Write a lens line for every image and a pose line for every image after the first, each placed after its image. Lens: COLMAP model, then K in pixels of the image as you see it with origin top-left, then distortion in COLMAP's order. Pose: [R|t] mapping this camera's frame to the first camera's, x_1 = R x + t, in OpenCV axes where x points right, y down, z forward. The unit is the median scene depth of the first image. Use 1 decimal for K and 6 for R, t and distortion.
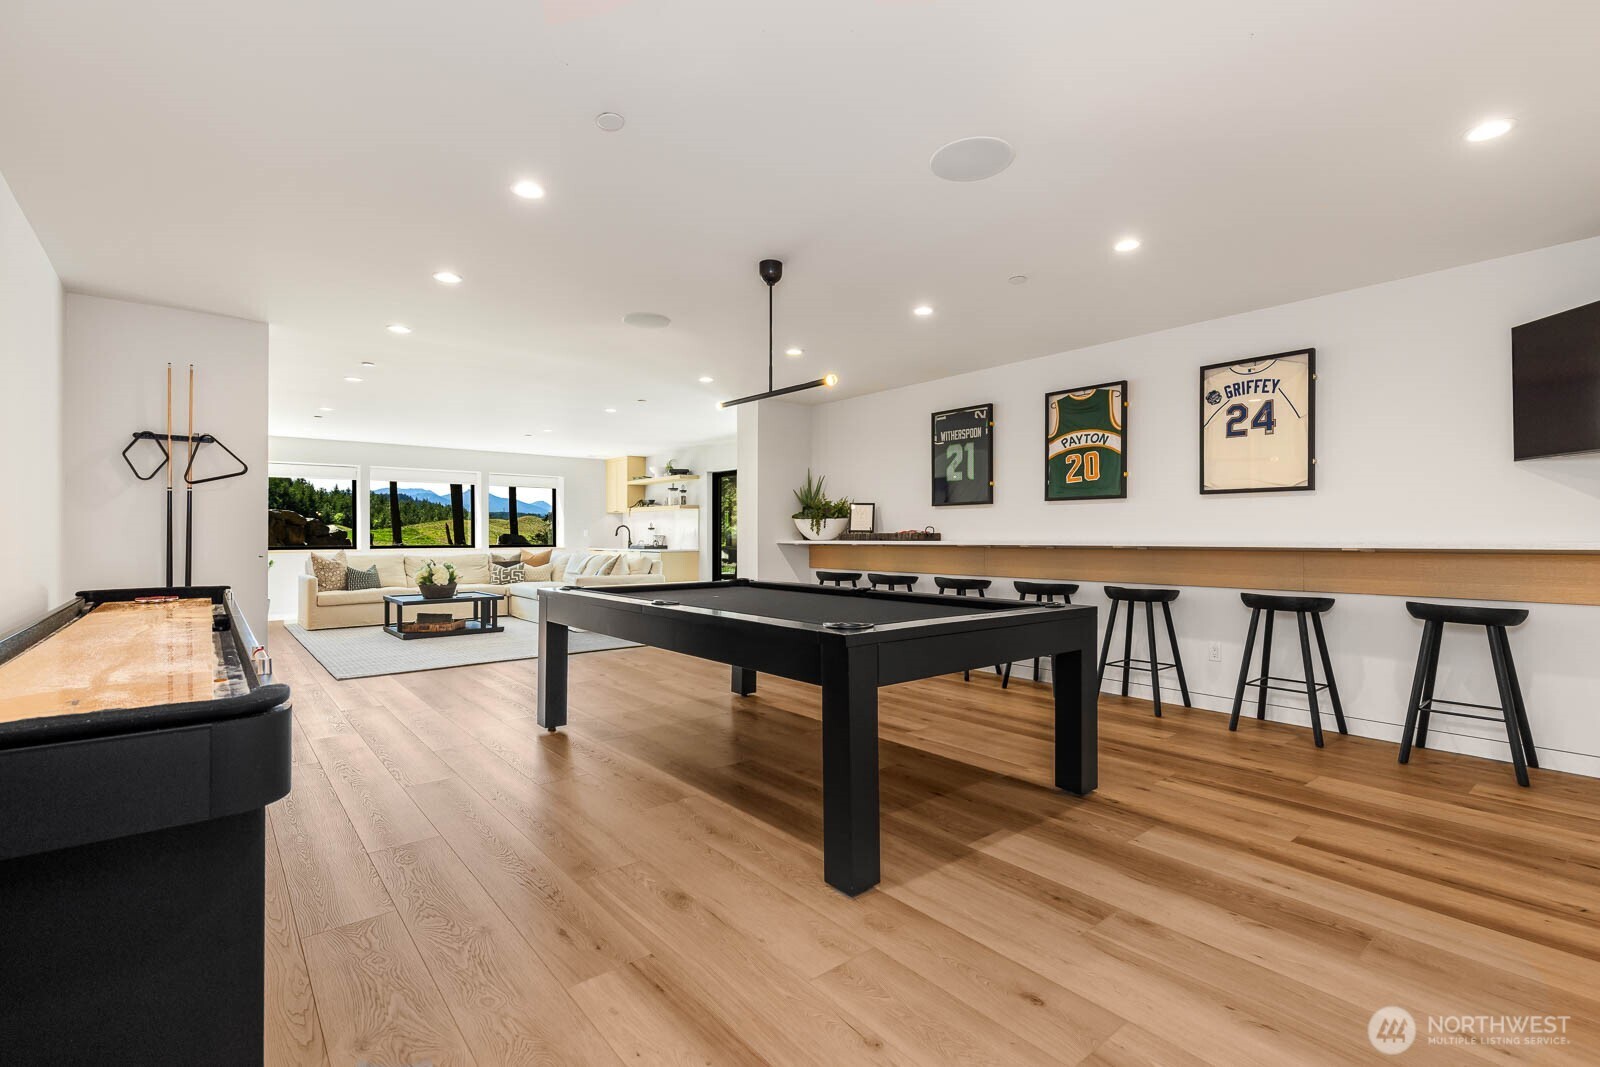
lens RADIAL K [[722.4, 0, 802.5], [0, 722.4, 538.0], [0, 0, 1]] dist [0.003604, 0.000441]
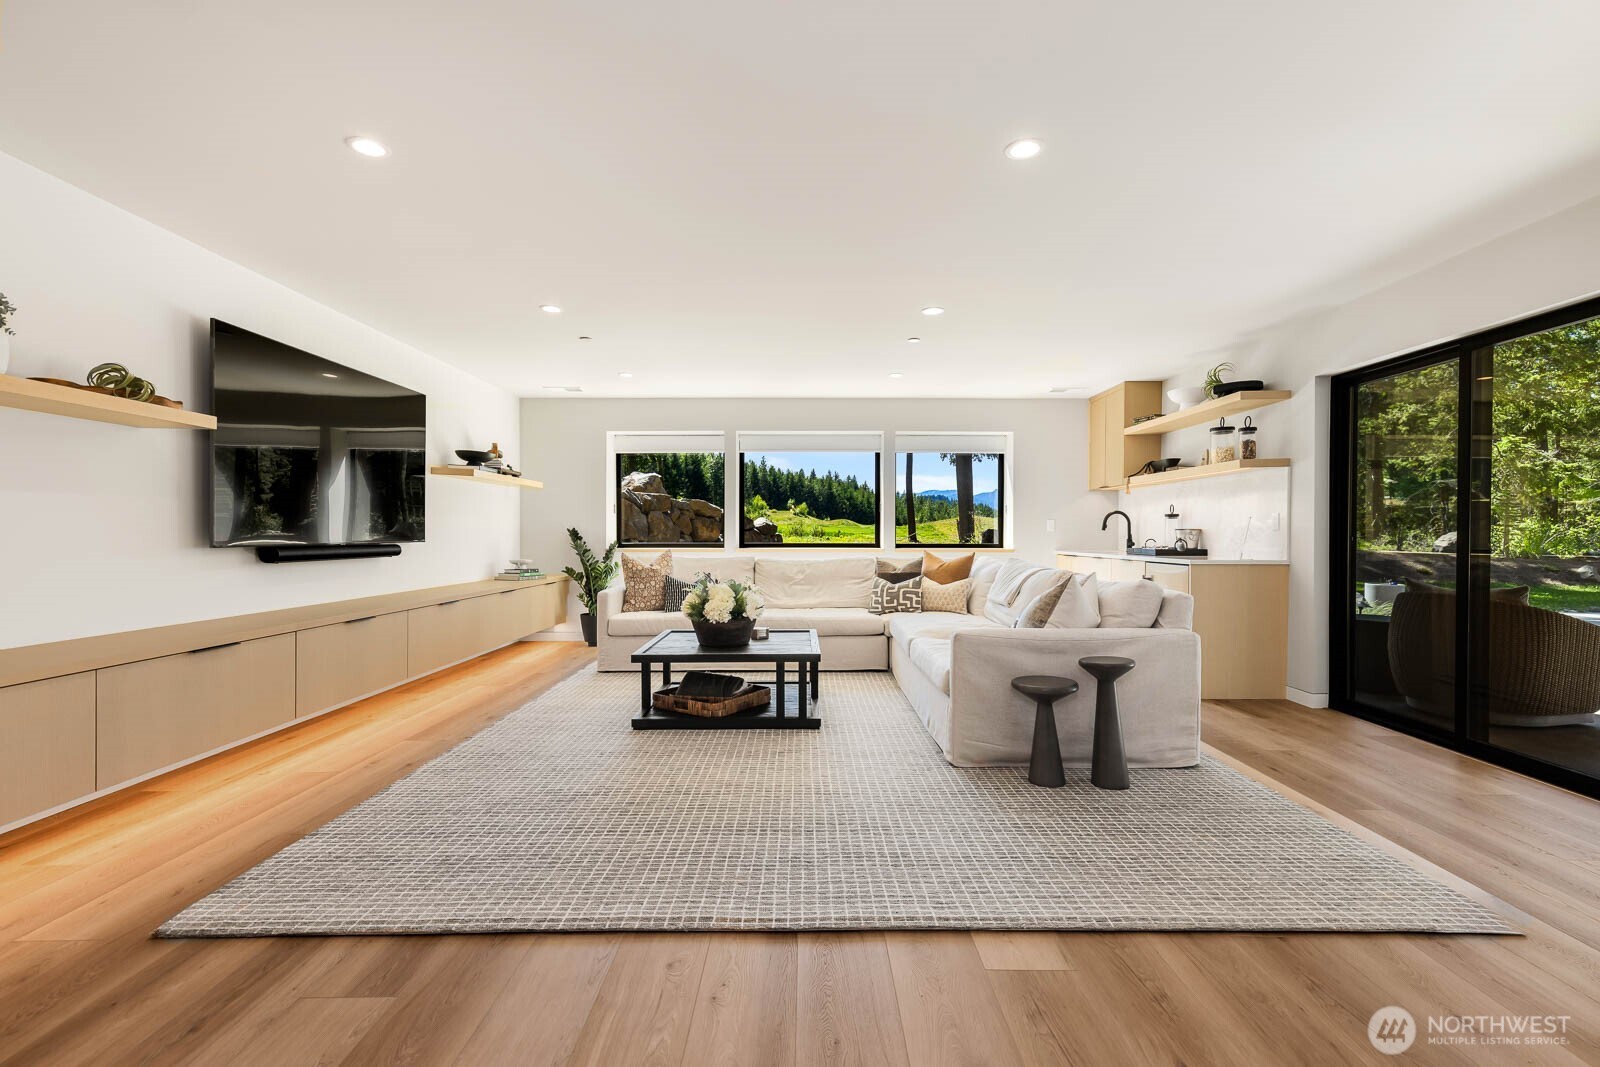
lens RADIAL K [[722.4, 0, 807.4], [0, 722.4, 535.3], [0, 0, 1]] dist [0.003604, 0.000441]
pose [[0.772961, 0.004068, -0.634441, -0.090499], [-0.003866, 0.999991, 0.001702, 0.001261], [0.634442, 0.001137, 0.772969, 0.475185]]
